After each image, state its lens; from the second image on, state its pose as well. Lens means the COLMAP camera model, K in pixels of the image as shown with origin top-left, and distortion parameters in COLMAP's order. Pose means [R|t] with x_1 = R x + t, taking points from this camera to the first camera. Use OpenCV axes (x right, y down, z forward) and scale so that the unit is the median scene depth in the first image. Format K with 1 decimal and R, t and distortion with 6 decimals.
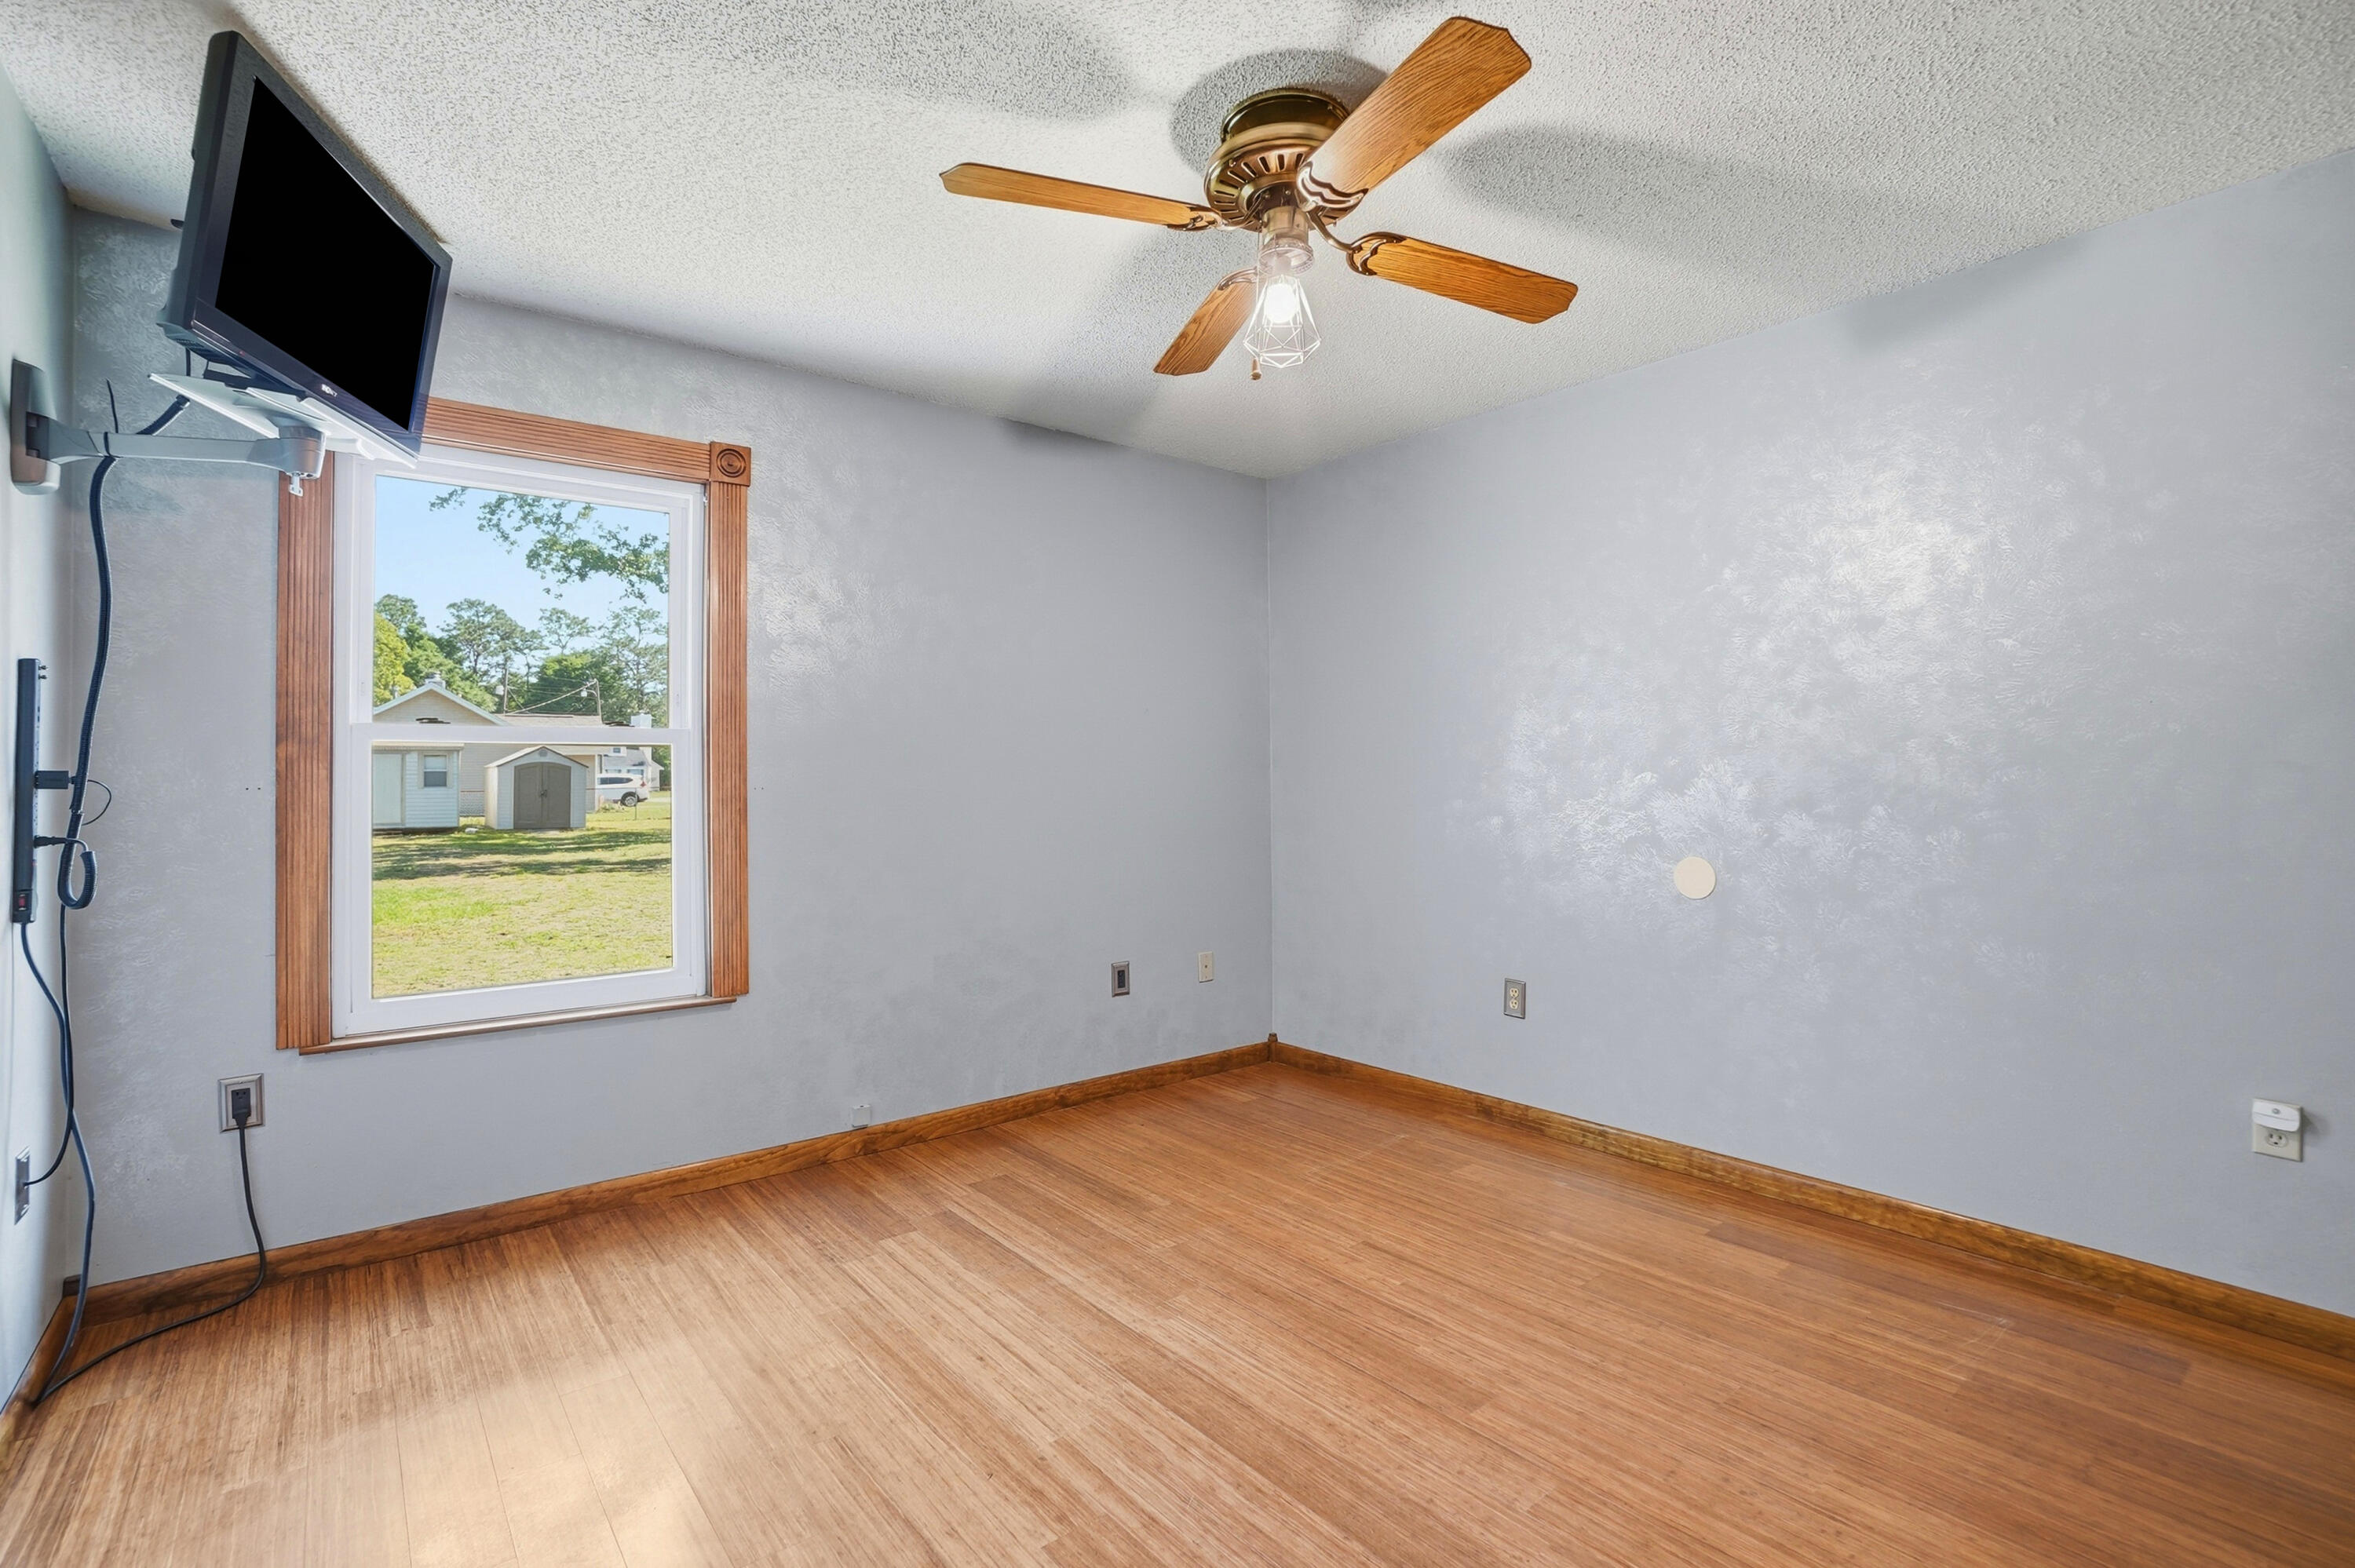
lens RADIAL K [[1068.4, 0, 1186.0], [0, 1068.4, 754.5], [0, 0, 1]] dist [-0.069092, 0.022571]
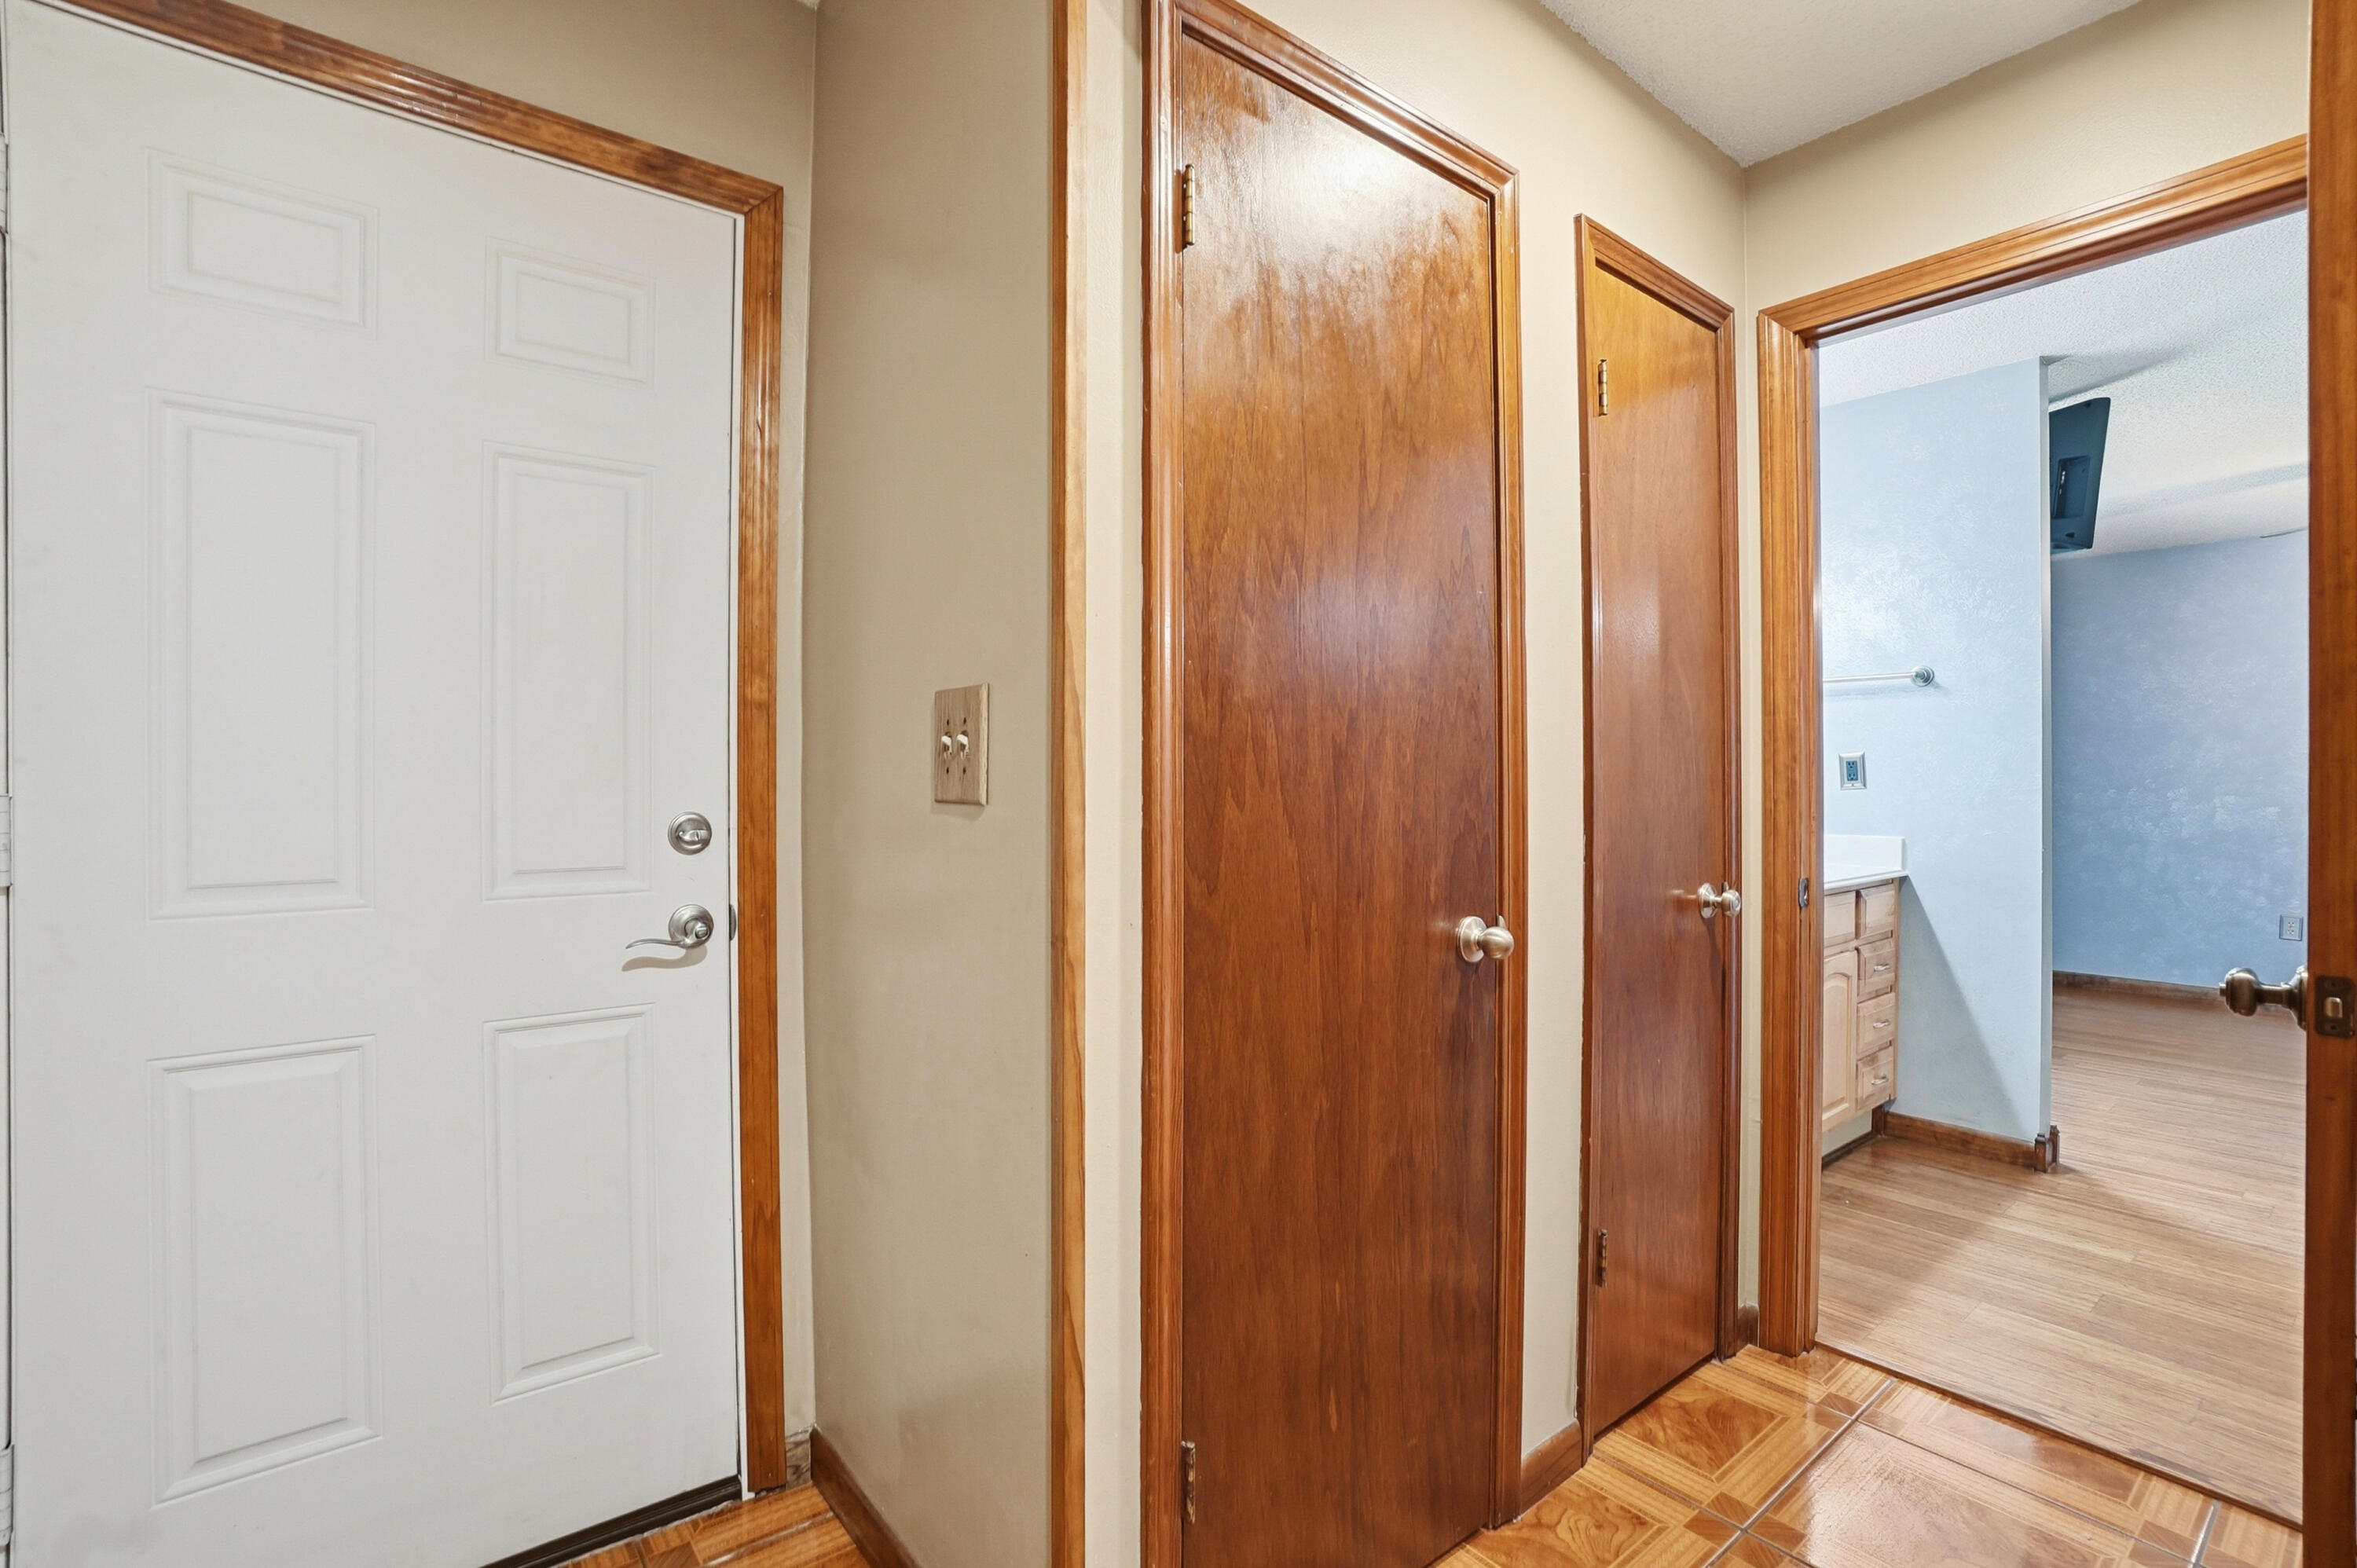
lens RADIAL K [[1069.2, 0, 1147.7], [0, 1069.2, 777.7], [0, 0, 1]] dist [-0.081351, 0.025600]
pose [[0.998774, 0.006255, -0.049108, -1.652007], [-0.005168, 0.999739, 0.022235, -0.005335], [0.049234, -0.021954, 0.998546, -0.653419]]
